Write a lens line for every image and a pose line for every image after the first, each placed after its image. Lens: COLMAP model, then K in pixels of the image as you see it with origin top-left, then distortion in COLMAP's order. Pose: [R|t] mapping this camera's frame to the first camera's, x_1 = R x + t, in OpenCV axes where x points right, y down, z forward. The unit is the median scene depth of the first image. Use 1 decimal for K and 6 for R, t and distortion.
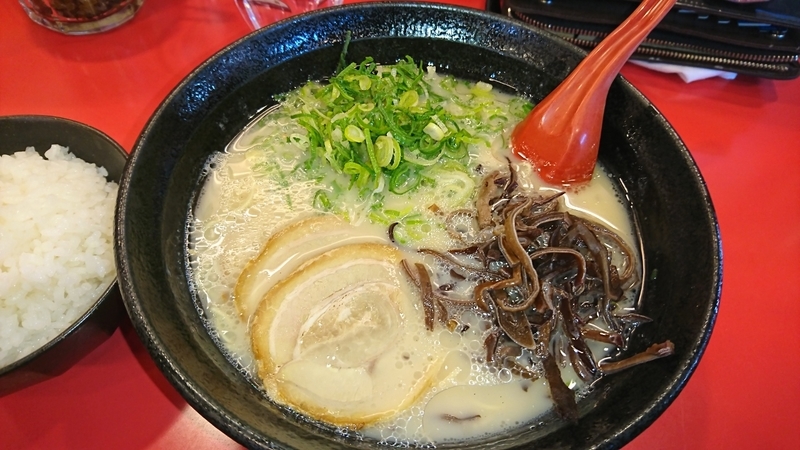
lens RADIAL K [[612.4, 0, 396.0], [0, 612.4, 227.6], [0, 0, 1]] dist [0.070440, -0.087118]
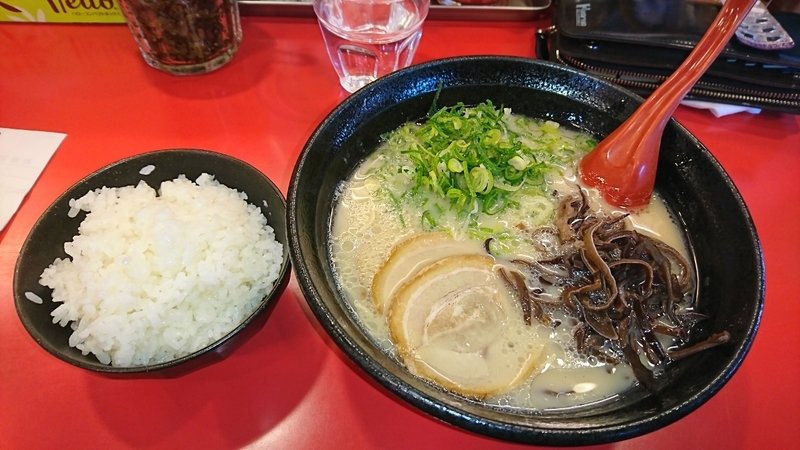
lens RADIAL K [[612.4, 0, 393.3], [0, 612.4, 218.8], [0, 0, 1]] dist [0.070440, -0.087118]
pose [[0.999756, 0.004721, -0.021574, -0.163350], [-0.005711, 0.998922, -0.046064, 0.010485], [0.021333, 0.046176, 0.998705, -0.223917]]
